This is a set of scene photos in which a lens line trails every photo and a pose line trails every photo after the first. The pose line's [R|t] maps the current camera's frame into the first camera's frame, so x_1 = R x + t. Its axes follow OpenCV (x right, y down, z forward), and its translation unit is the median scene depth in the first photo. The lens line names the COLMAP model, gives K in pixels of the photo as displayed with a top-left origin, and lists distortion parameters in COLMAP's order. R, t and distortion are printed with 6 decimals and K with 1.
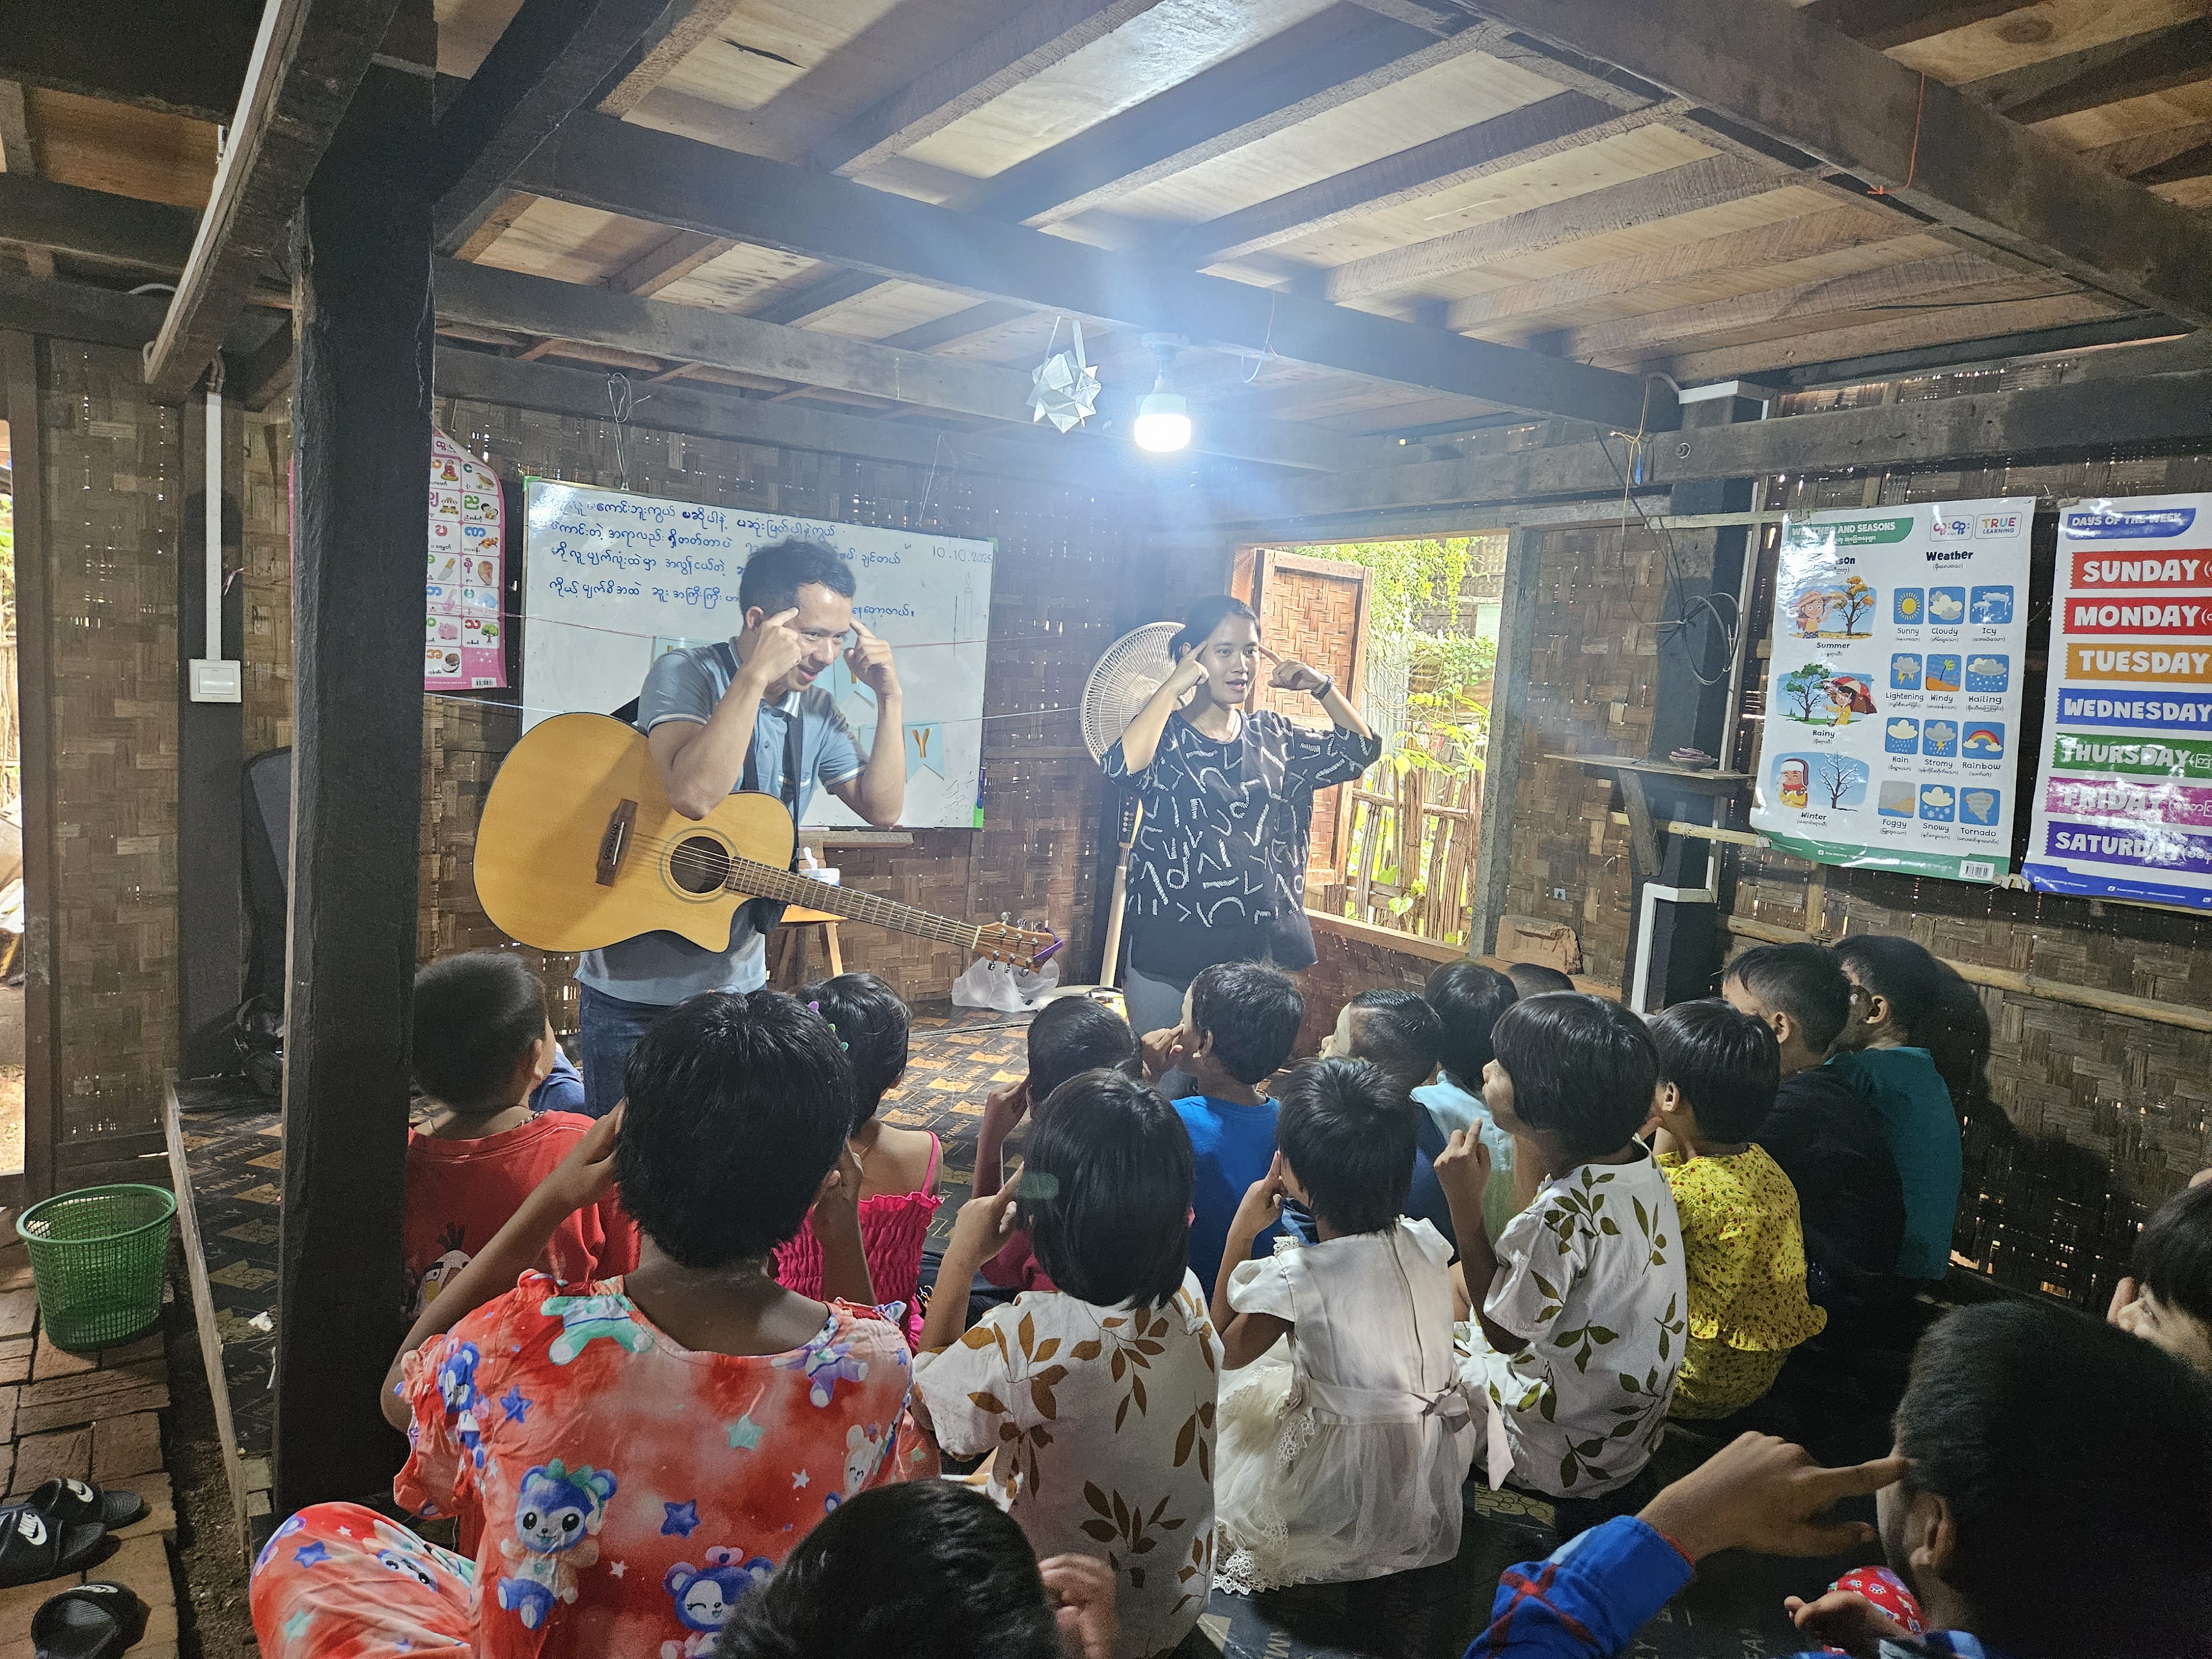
lens RADIAL K [[1487.4, 0, 1106.0], [0, 1487.4, 829.5], [0, 0, 1]] dist [0.002803, 0.001065]
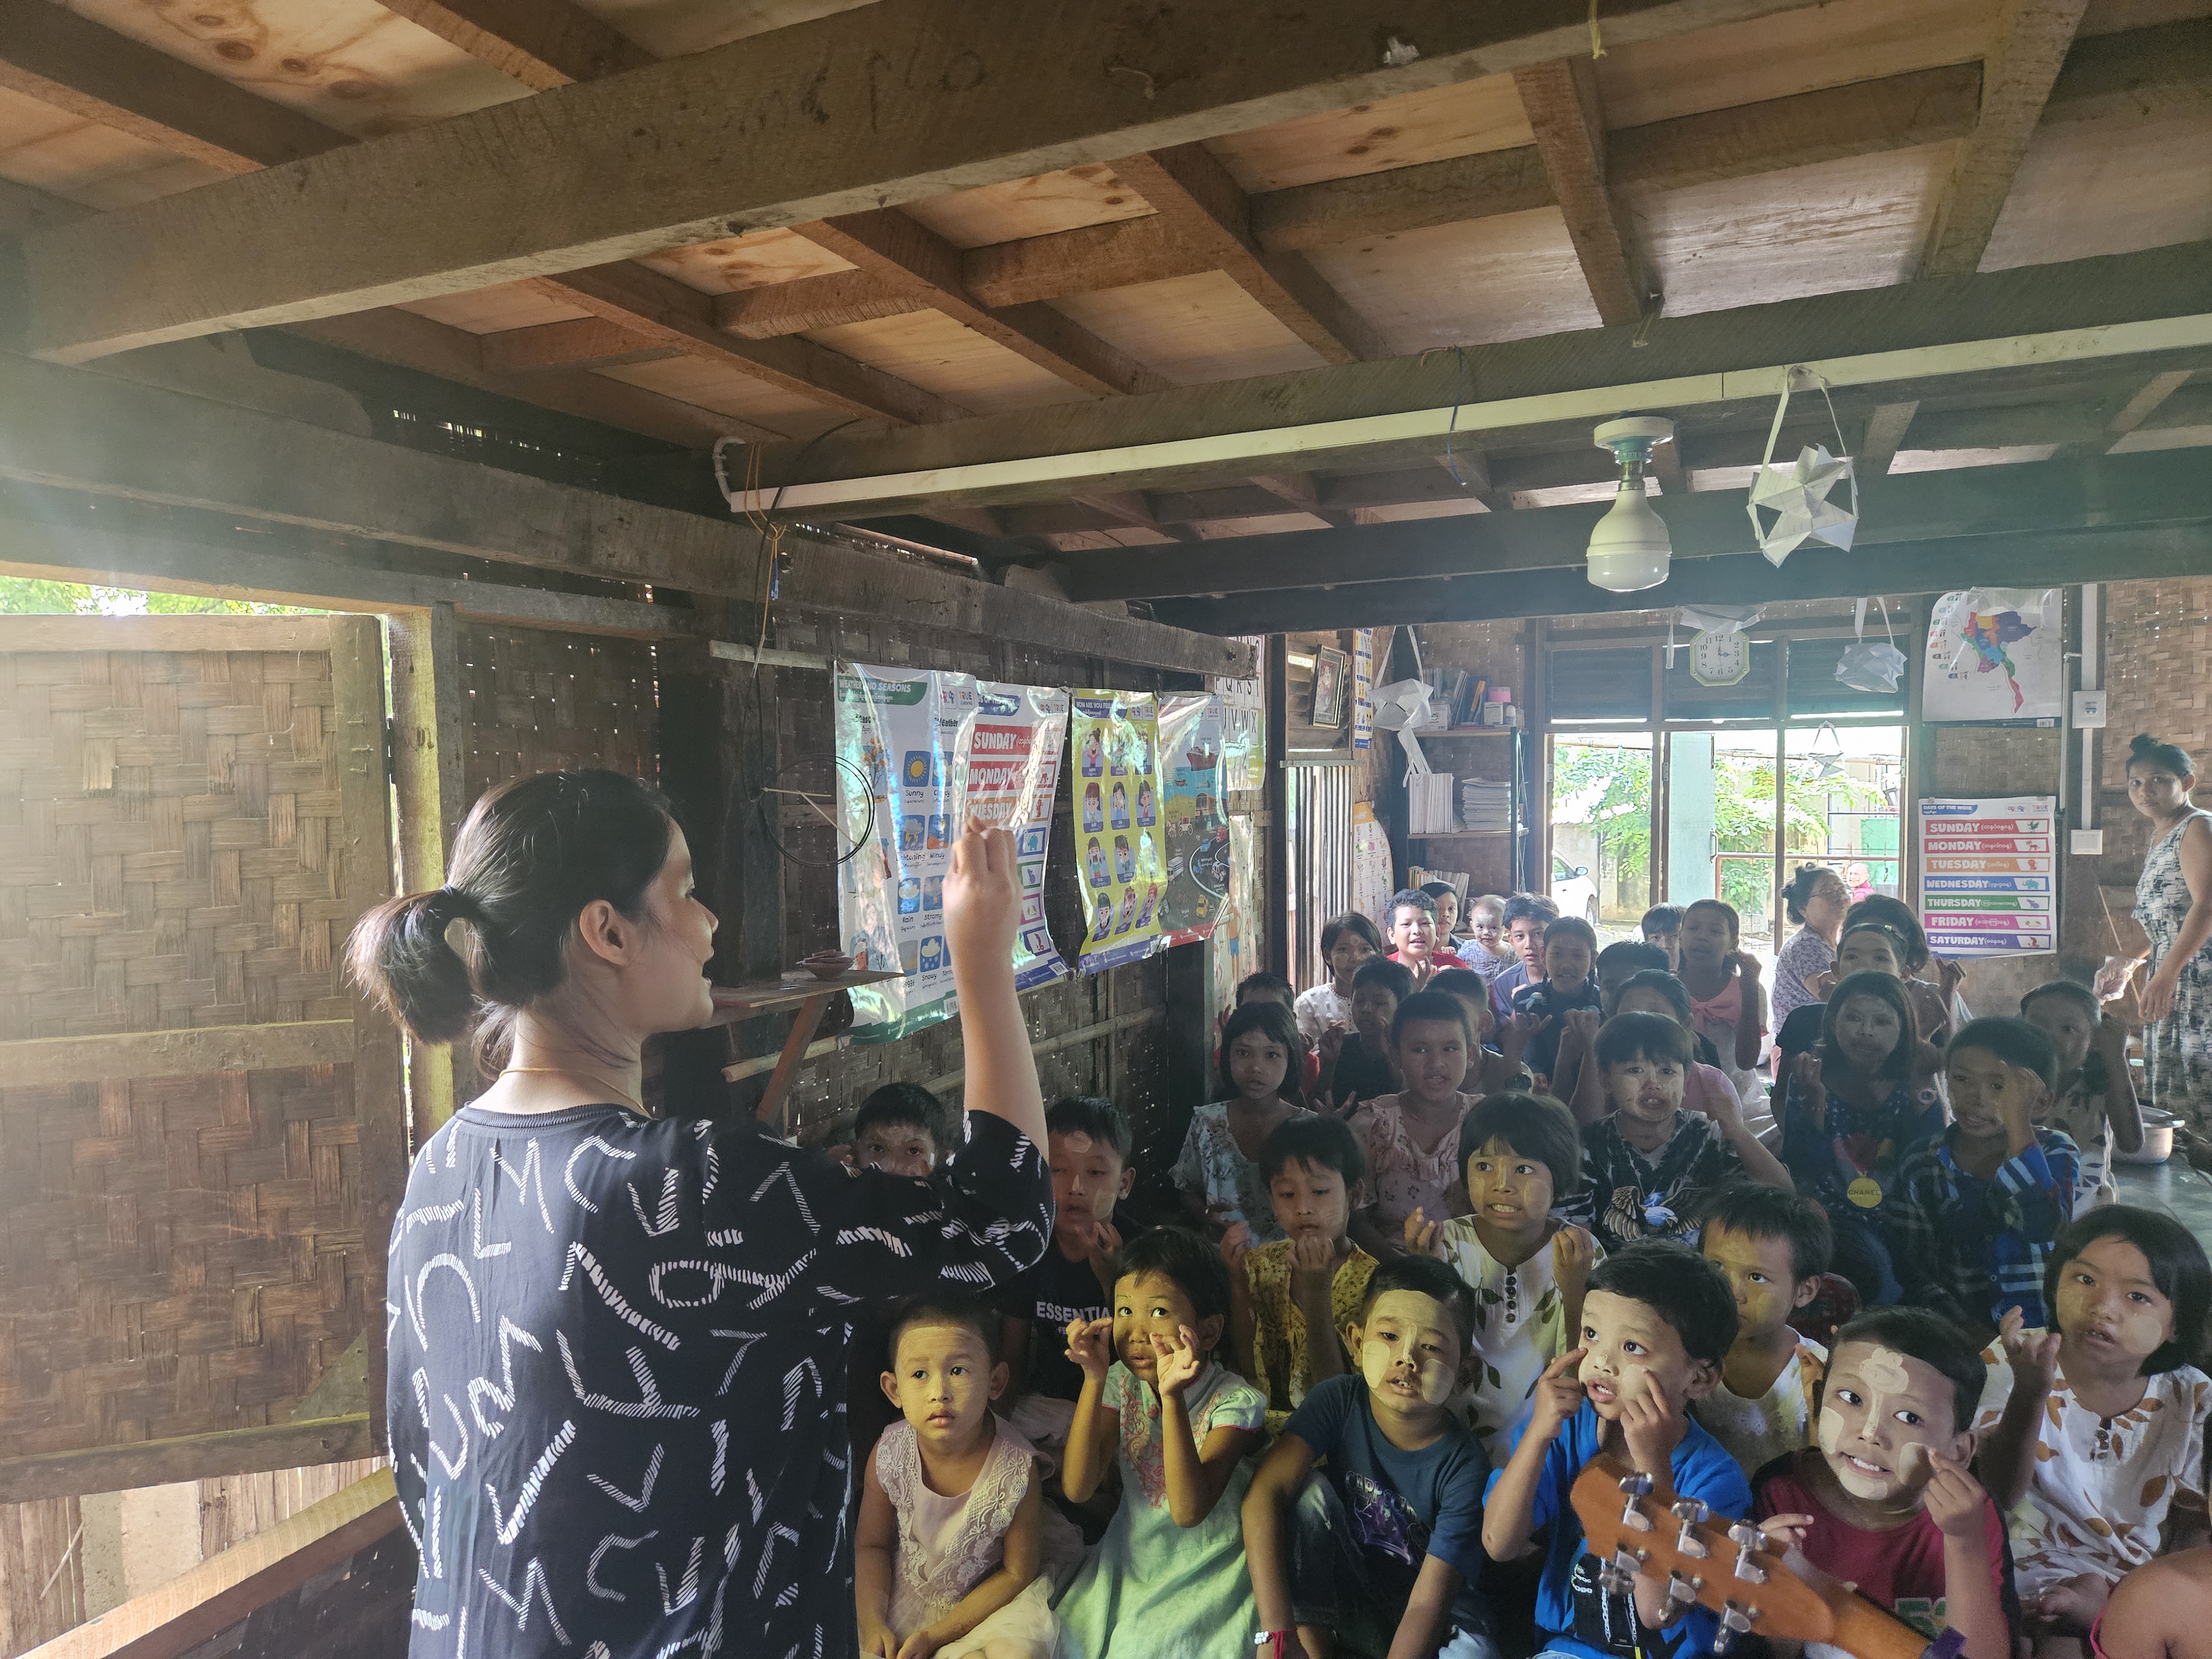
lens RADIAL K [[1487.4, 0, 1106.0], [0, 1487.4, 829.5], [0, 0, 1]] dist [0.002803, 0.001065]
pose [[-0.339573, -0.123866, 0.932388, -0.447283], [0.074228, 0.984670, 0.157845, -0.260859], [-0.937646, 0.122810, -0.325173, 1.224001]]
